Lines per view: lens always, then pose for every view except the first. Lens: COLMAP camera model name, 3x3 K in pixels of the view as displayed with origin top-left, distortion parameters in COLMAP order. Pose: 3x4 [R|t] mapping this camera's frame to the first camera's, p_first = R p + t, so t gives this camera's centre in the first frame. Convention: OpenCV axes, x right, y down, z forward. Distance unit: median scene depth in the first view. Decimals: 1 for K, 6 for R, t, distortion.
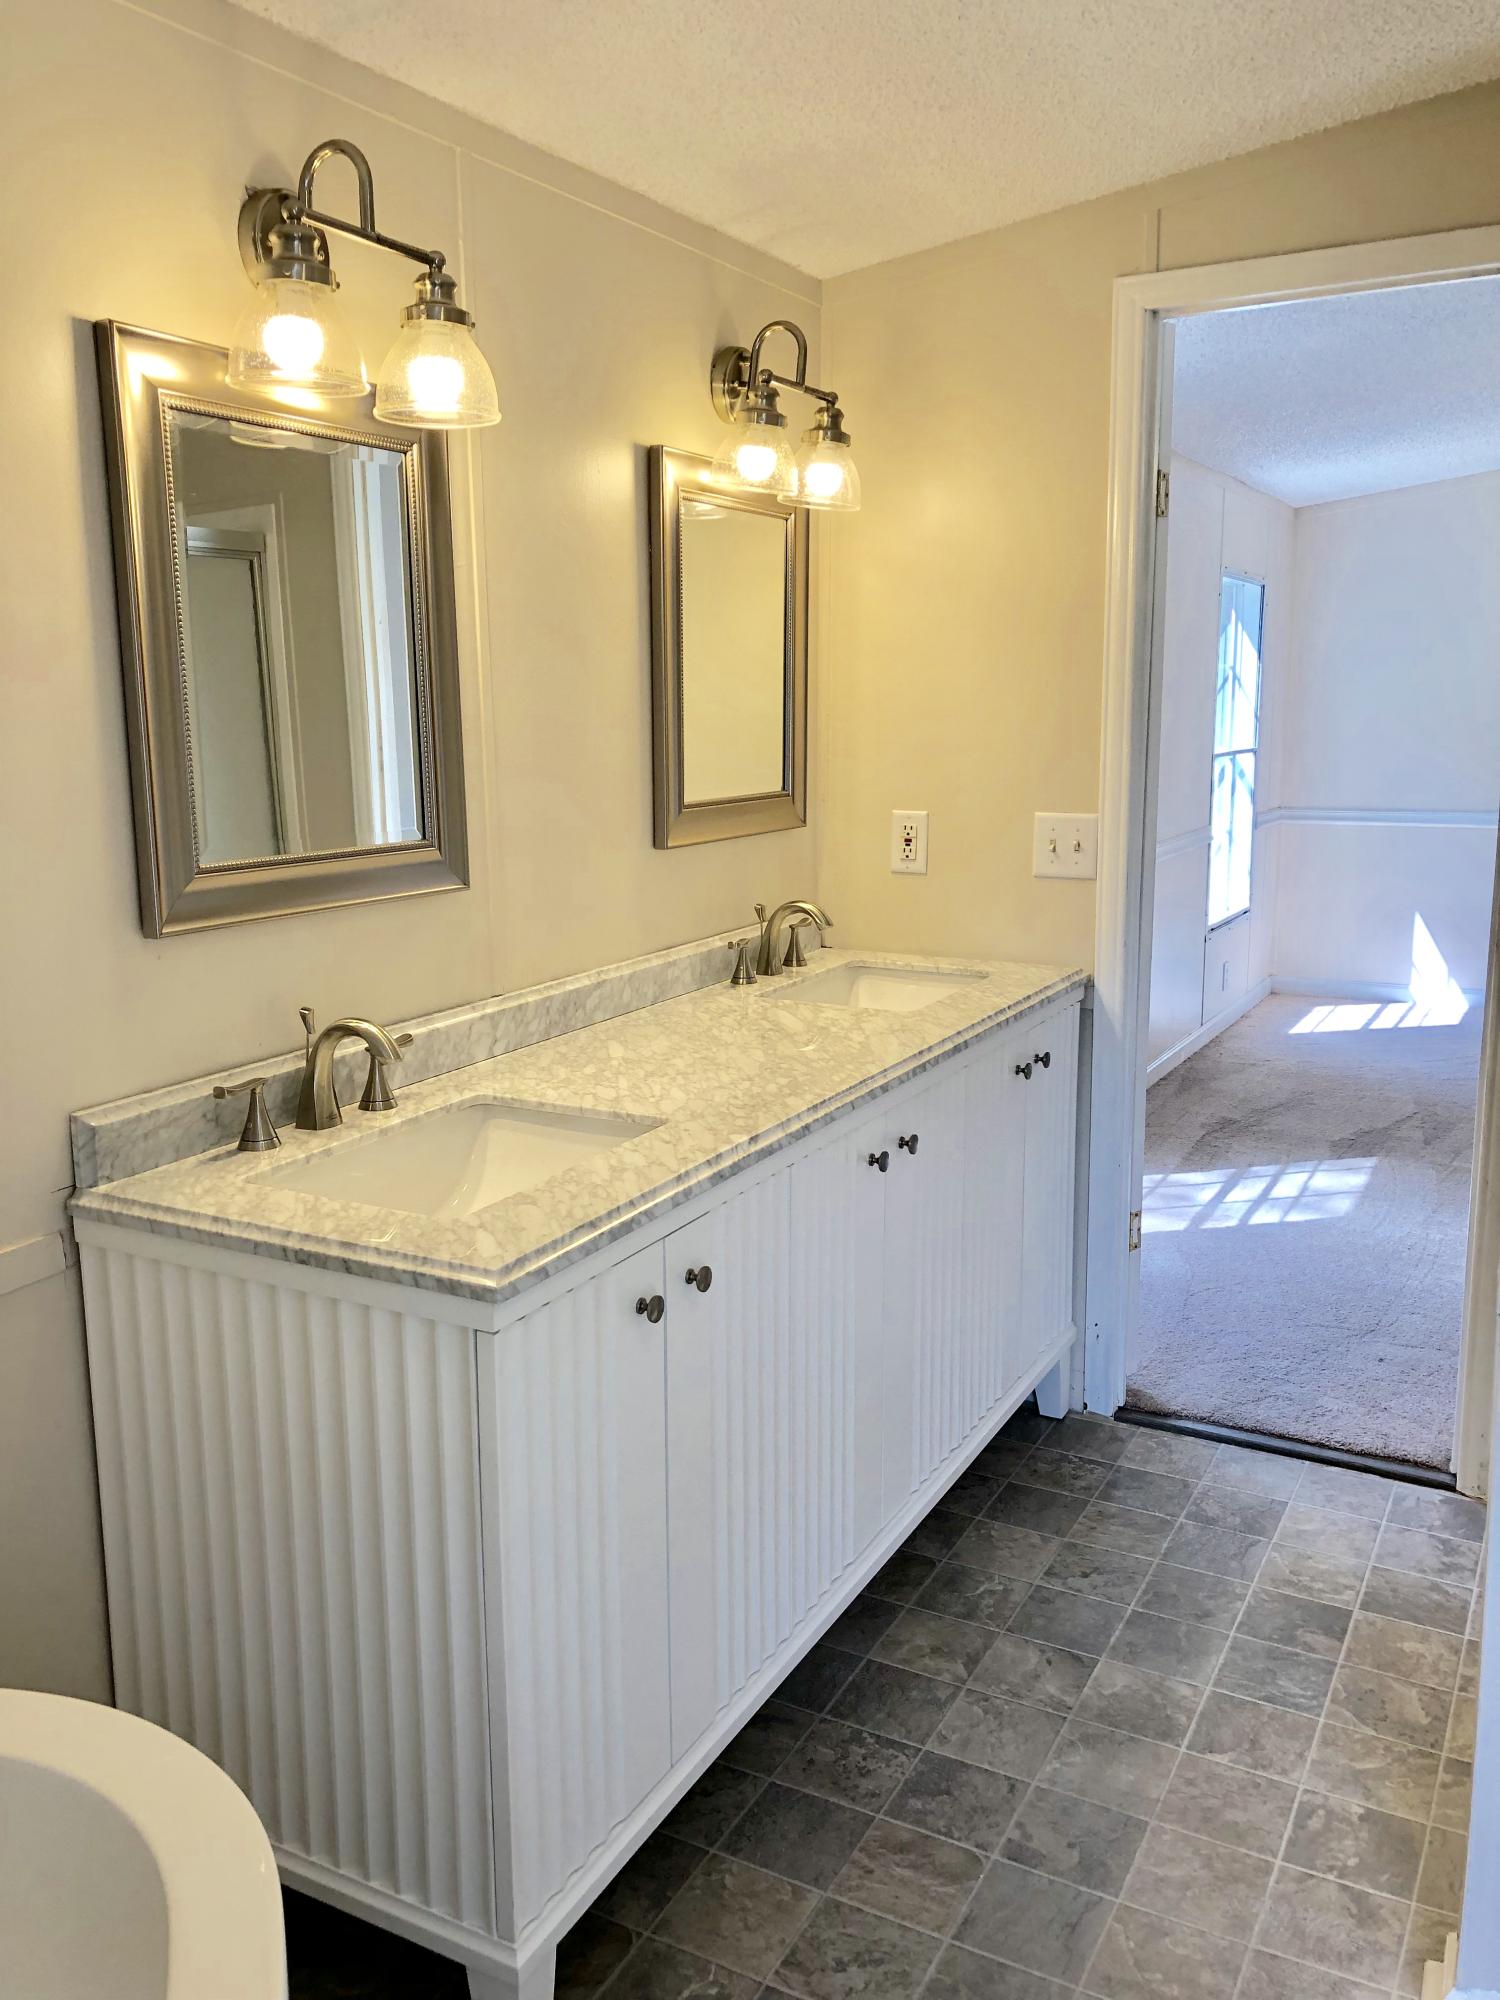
lens RADIAL K [[1629.4, 0, 750.0], [0, 1629.4, 1000.0], [0, 0, 1]] dist [0.010818, -0.002866]
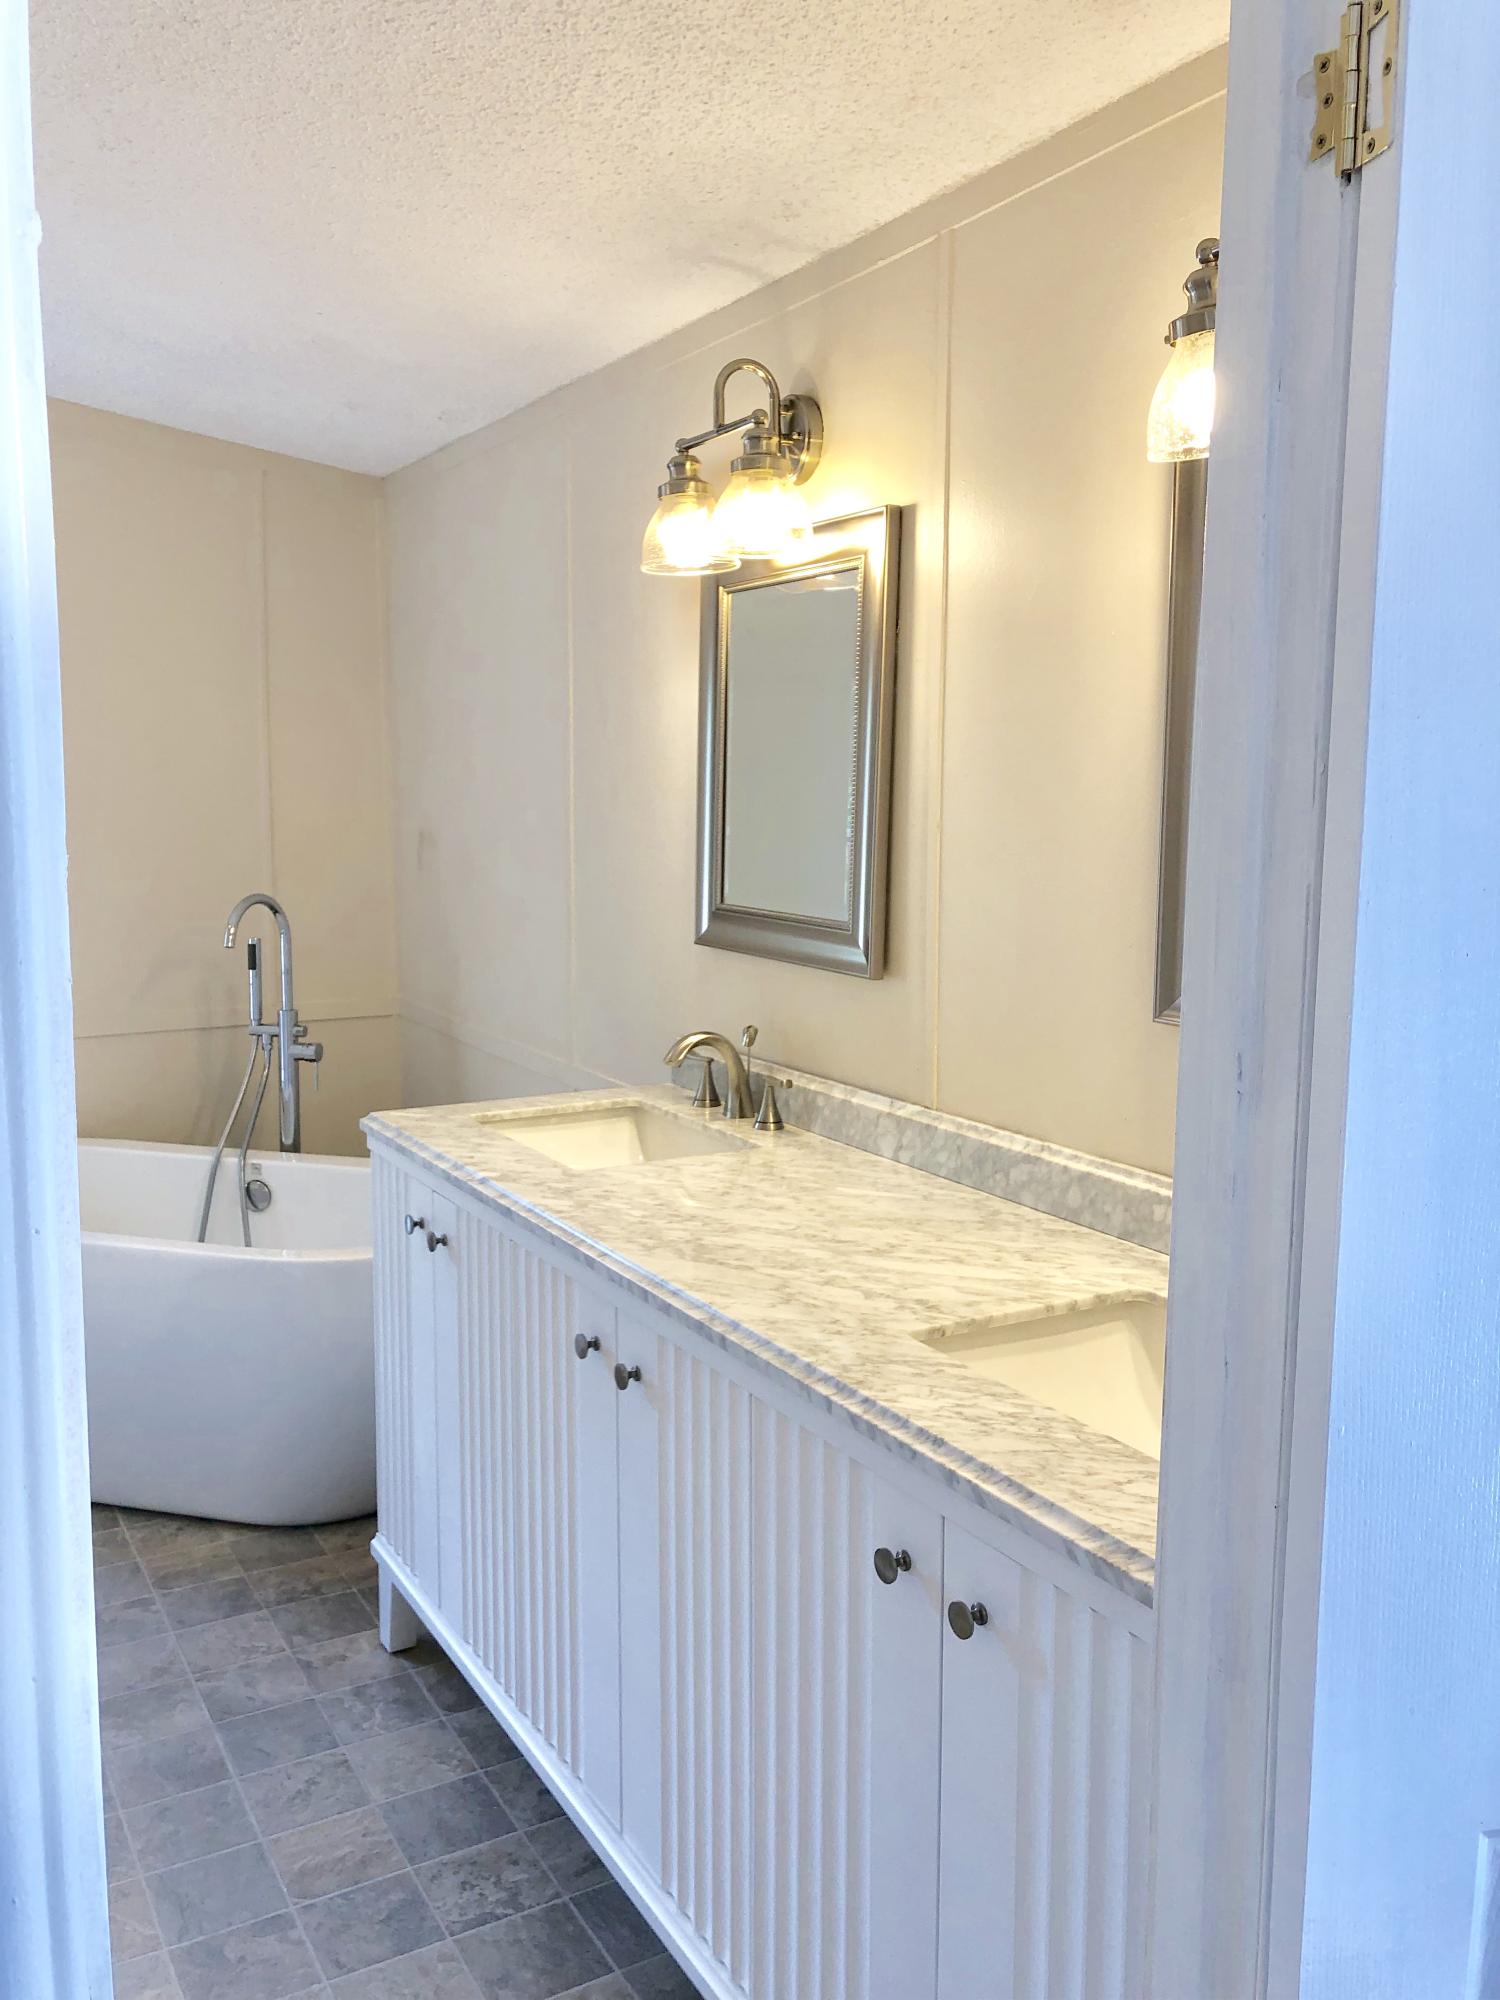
lens RADIAL K [[1649.6, 0, 750.0], [0, 1649.6, 1000.0], [0, 0, 1]] dist [0.059955, -0.090190]
pose [[-0.533207, 0.115406, -0.838076, 0.785508], [-0.155426, 0.960425, 0.231140, -0.303458], [0.831585, 0.253505, -0.494168, 1.566584]]
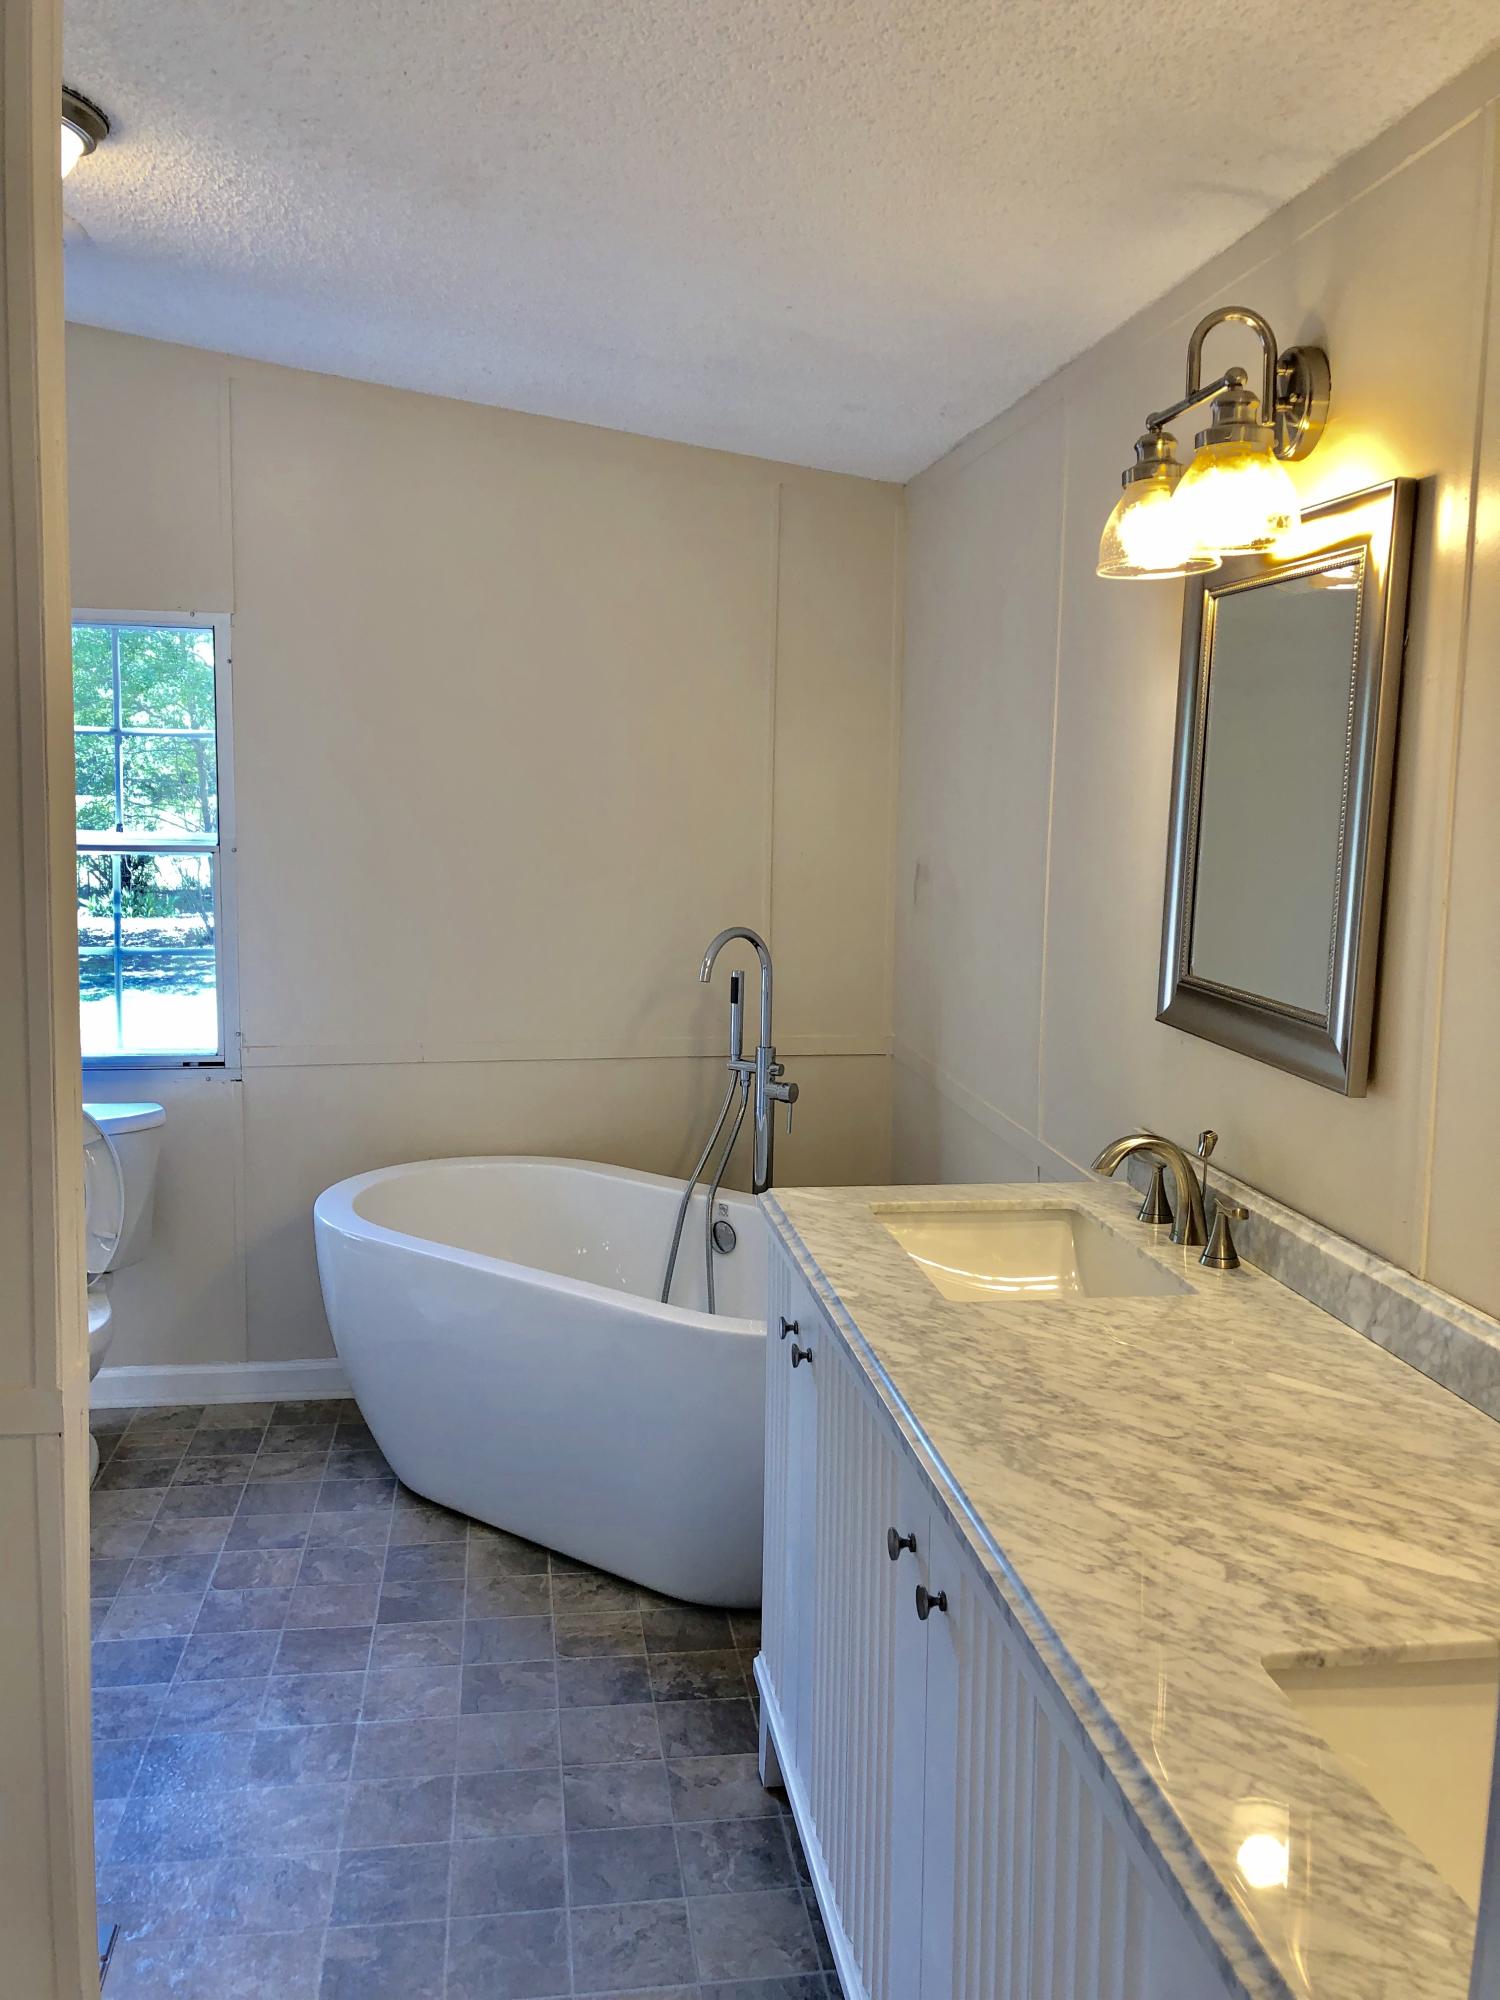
lens RADIAL K [[1661.5, 0, 753.9], [0, 1661.5, 1001.7], [0, 0, 1]] dist [0.013303, 0.012815]
pose [[-0.803351, 0.074277, -0.590855, 0.561677], [-0.118548, 0.952385, 0.280907, -0.324931], [0.583586, 0.295712, -0.756294, 1.538725]]
